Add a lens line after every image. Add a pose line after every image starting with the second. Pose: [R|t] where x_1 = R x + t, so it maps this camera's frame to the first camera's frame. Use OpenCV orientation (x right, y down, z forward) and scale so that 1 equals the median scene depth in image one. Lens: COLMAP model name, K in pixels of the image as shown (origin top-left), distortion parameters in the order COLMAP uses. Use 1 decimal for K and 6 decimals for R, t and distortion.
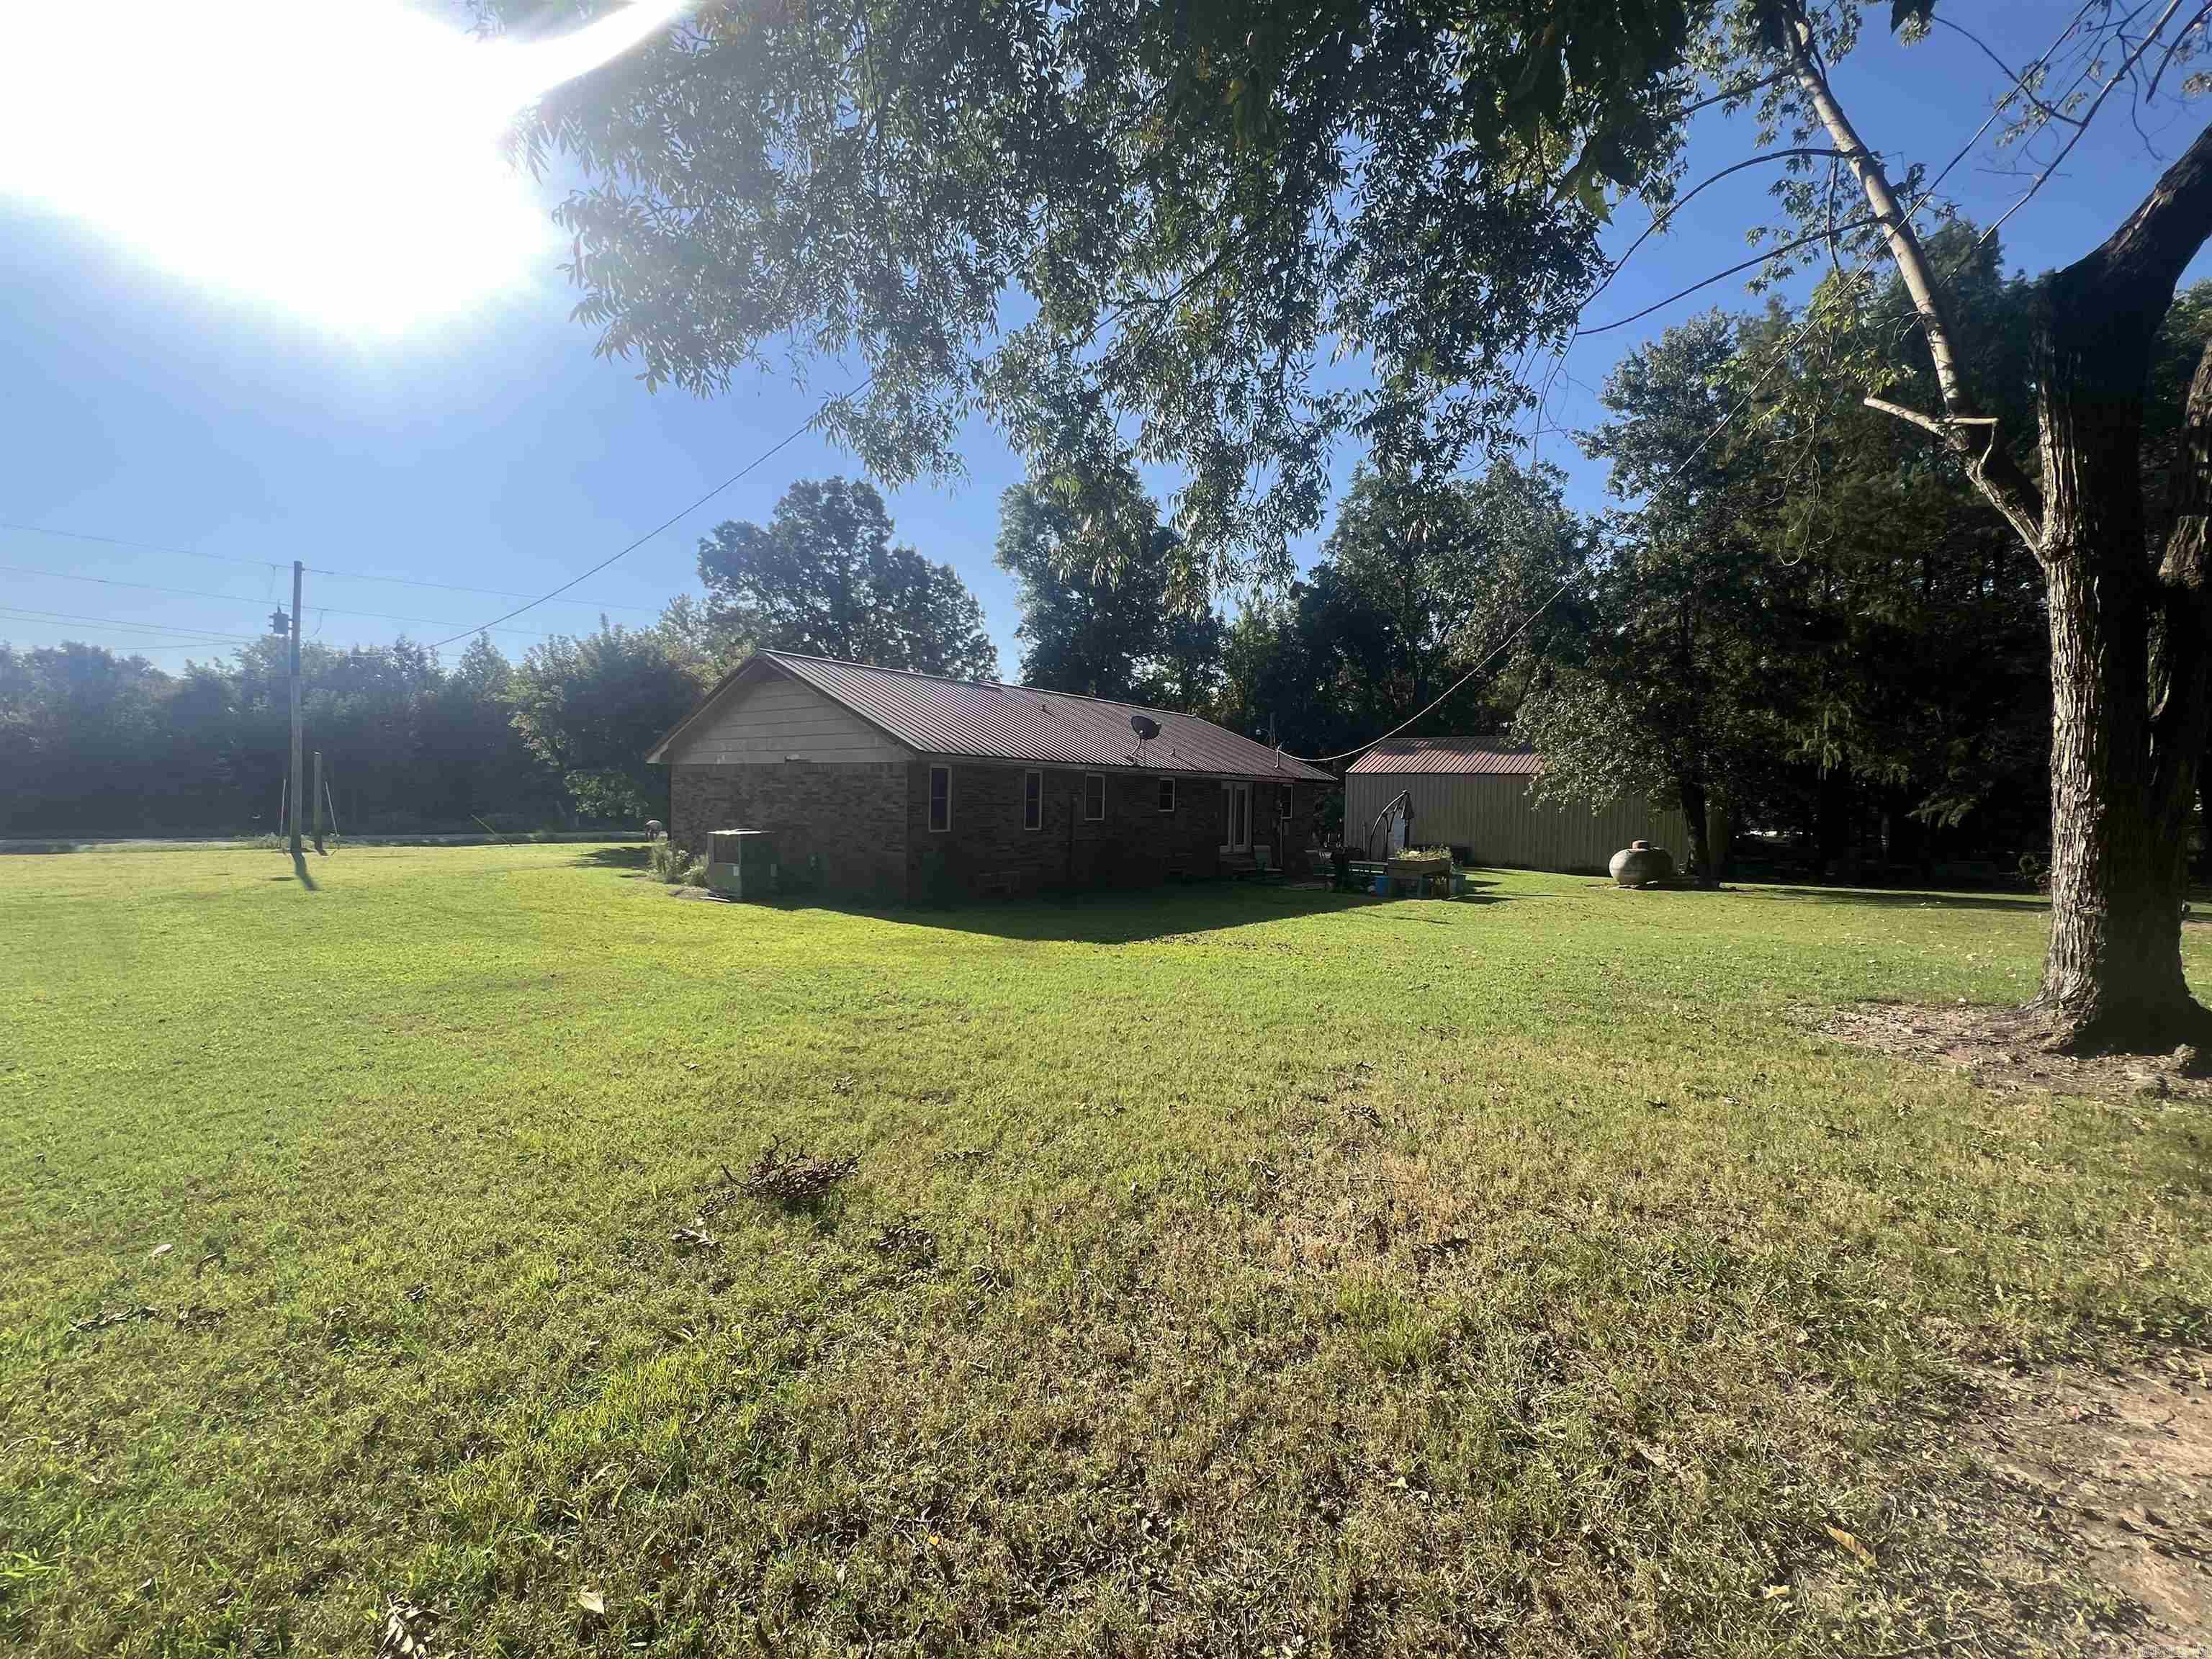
lens RADIAL K [[882.3, 0, 1109.4], [0, 882.3, 833.1], [0, 0, 1]] dist [-0.000525, -0.000288]
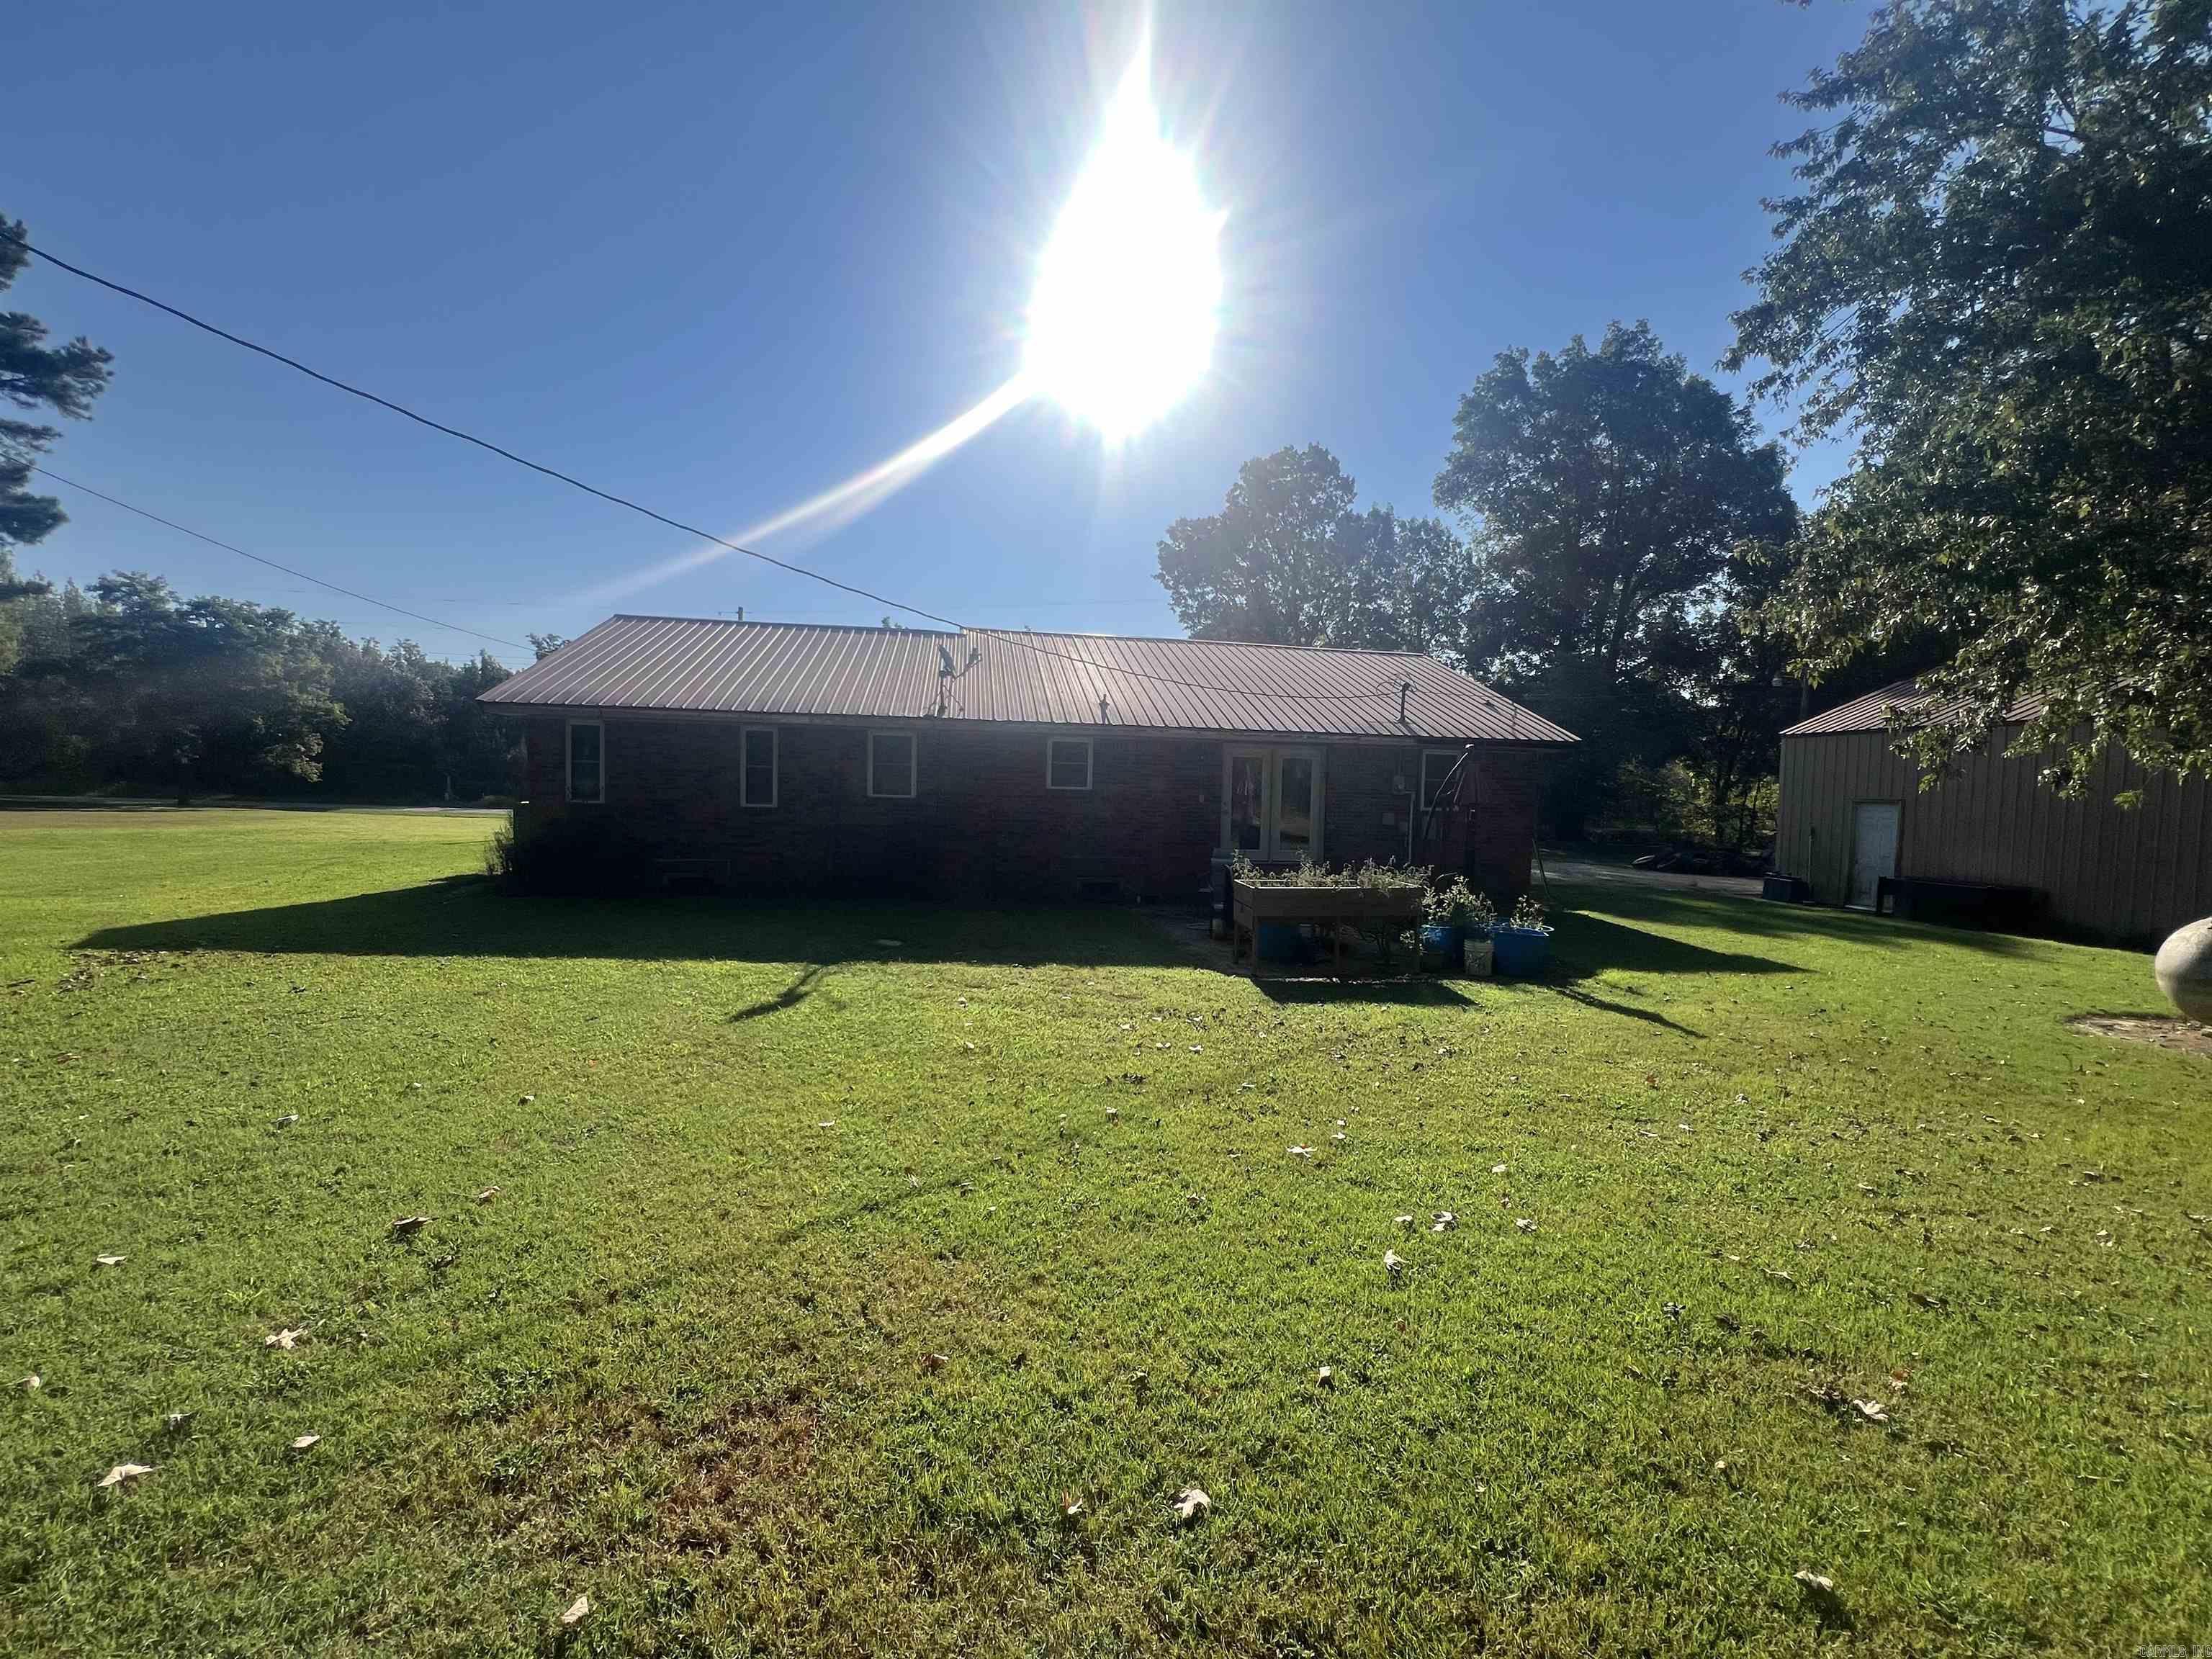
lens RADIAL K [[882.3, 0, 1109.4], [0, 882.3, 833.1], [0, 0, 1]] dist [-0.000525, -0.000288]
pose [[0.739566, 0.033139, -0.672268, 0.416423], [-0.036103, 0.999303, 0.009542, 0.000142], [0.672115, 0.017214, 0.740246, 0.424252]]
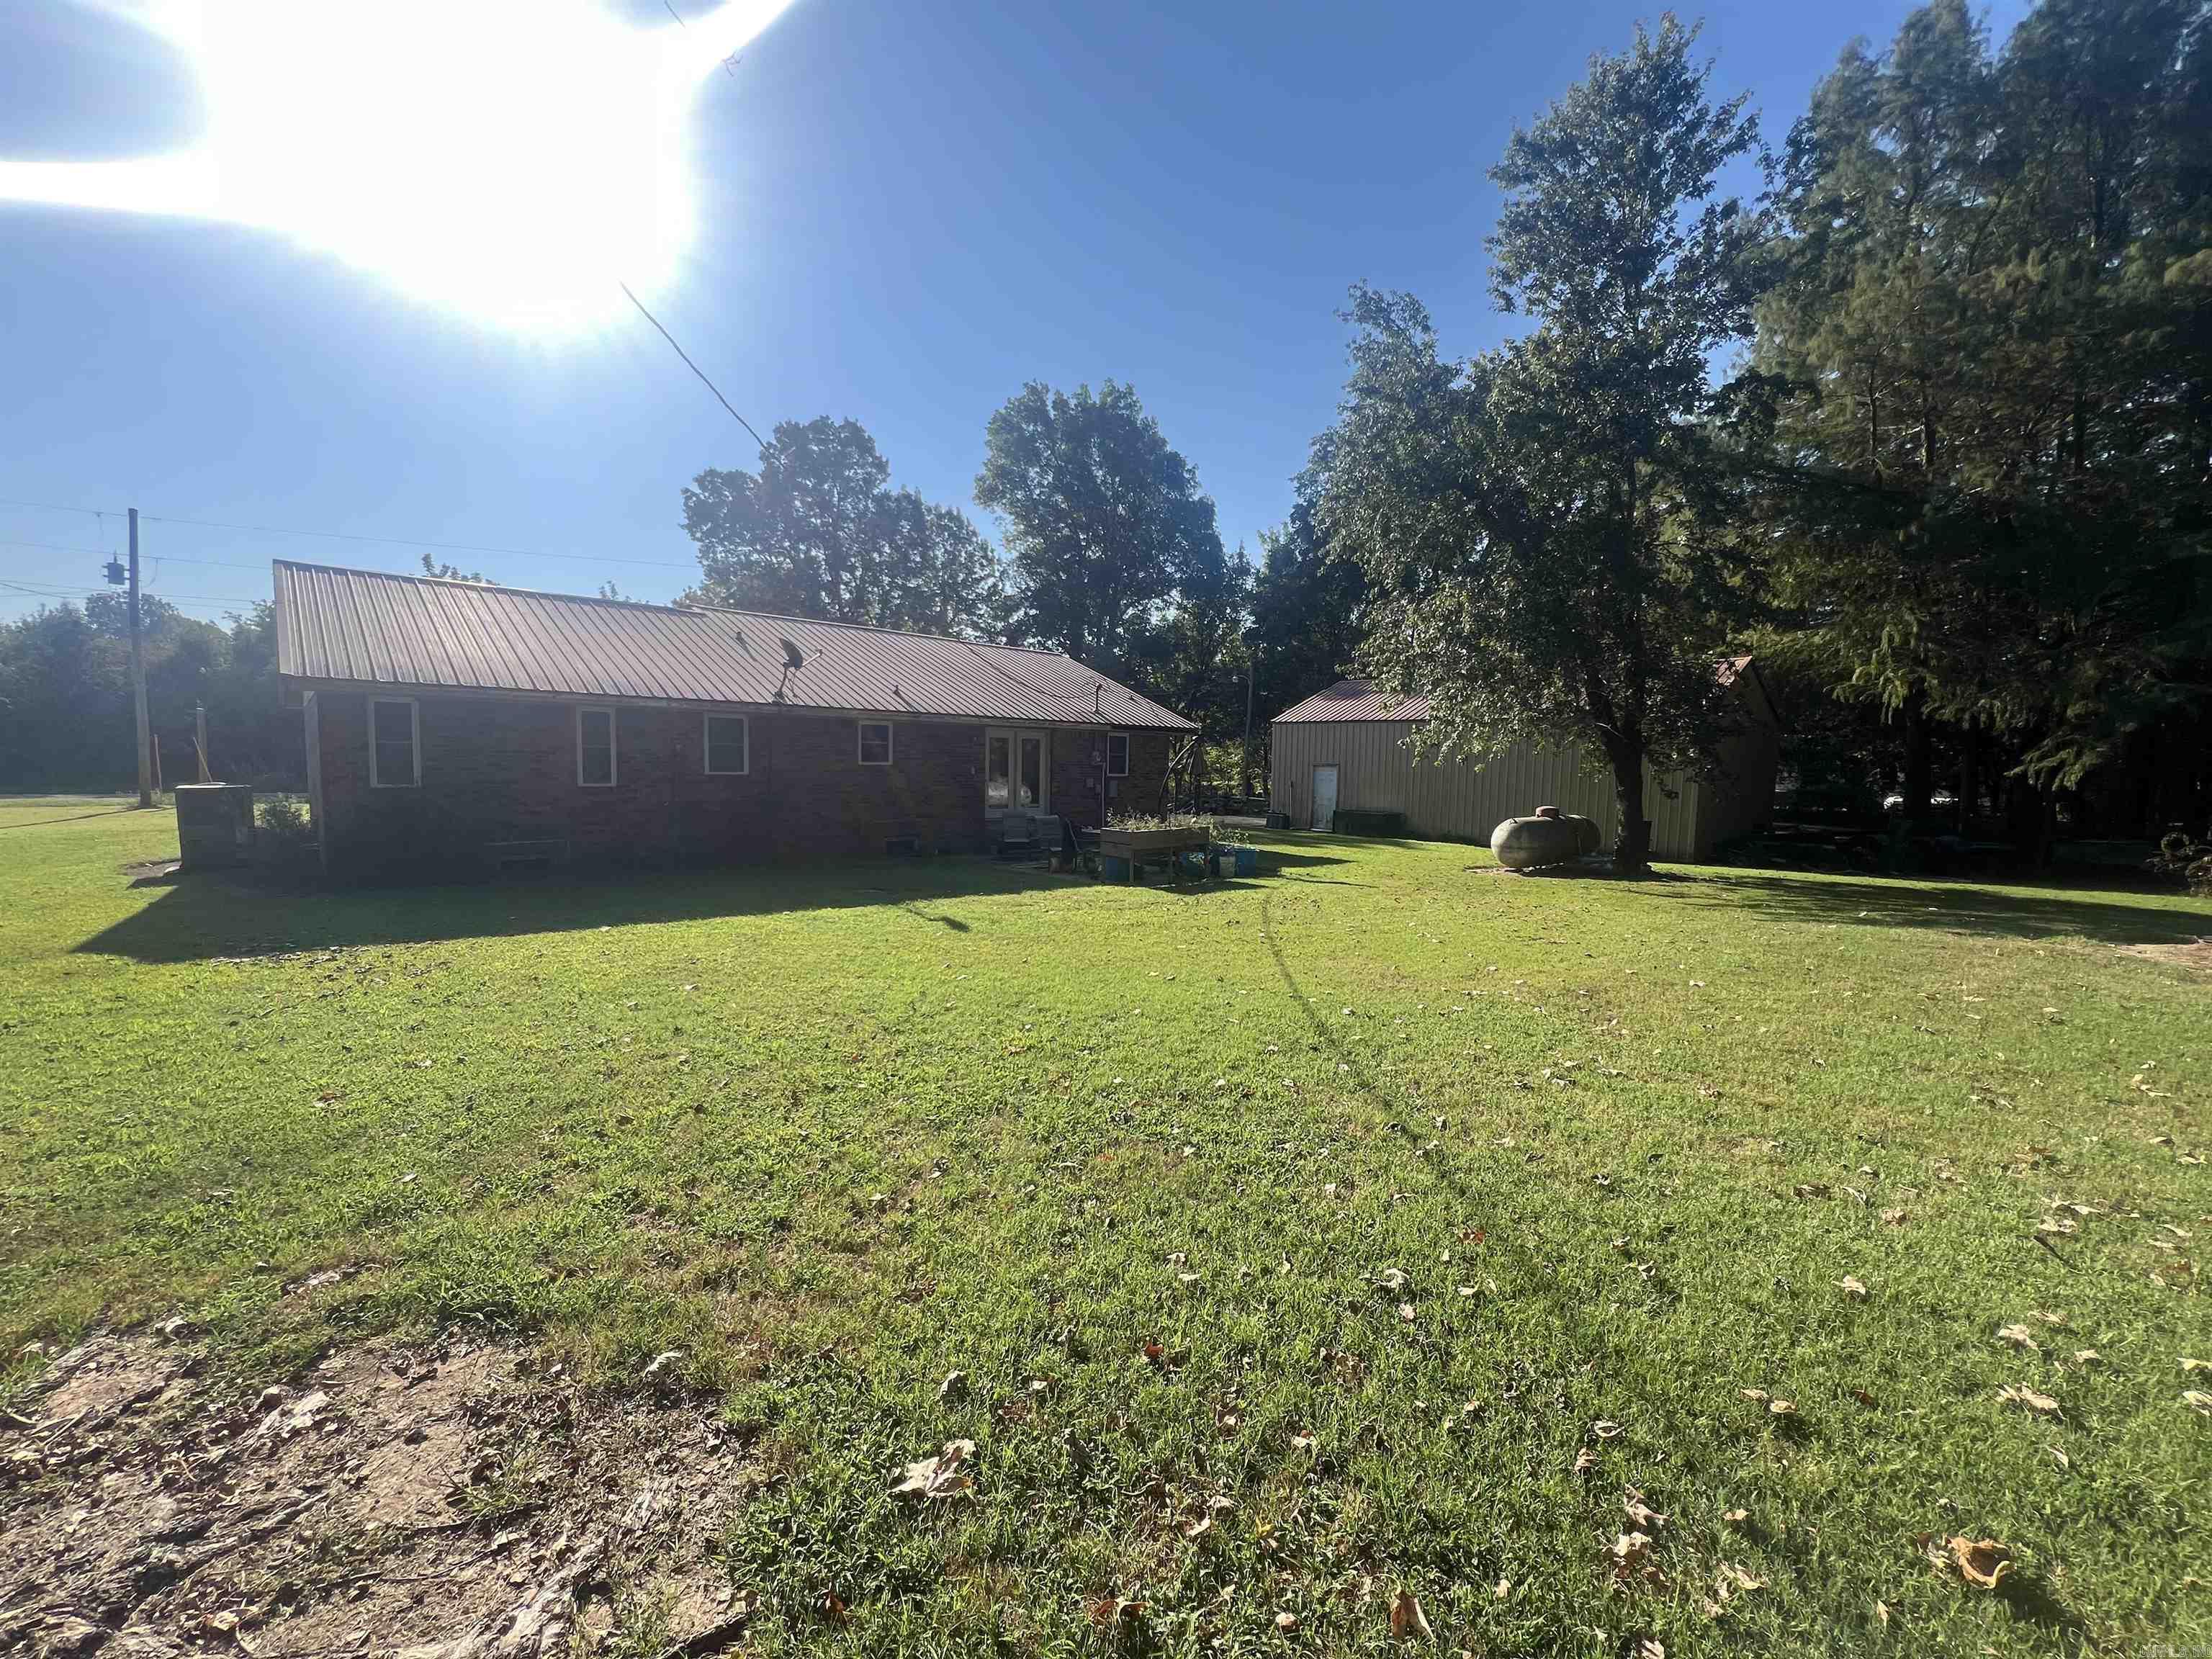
lens RADIAL K [[882.3, 0, 1109.4], [0, 882.3, 833.1], [0, 0, 1]] dist [-0.000525, -0.000288]
pose [[0.989193, 0.011274, -0.146183, 0.303480], [-0.005124, 0.999088, 0.042385, 0.001268], [0.146528, -0.041178, 0.988349, 0.202386]]
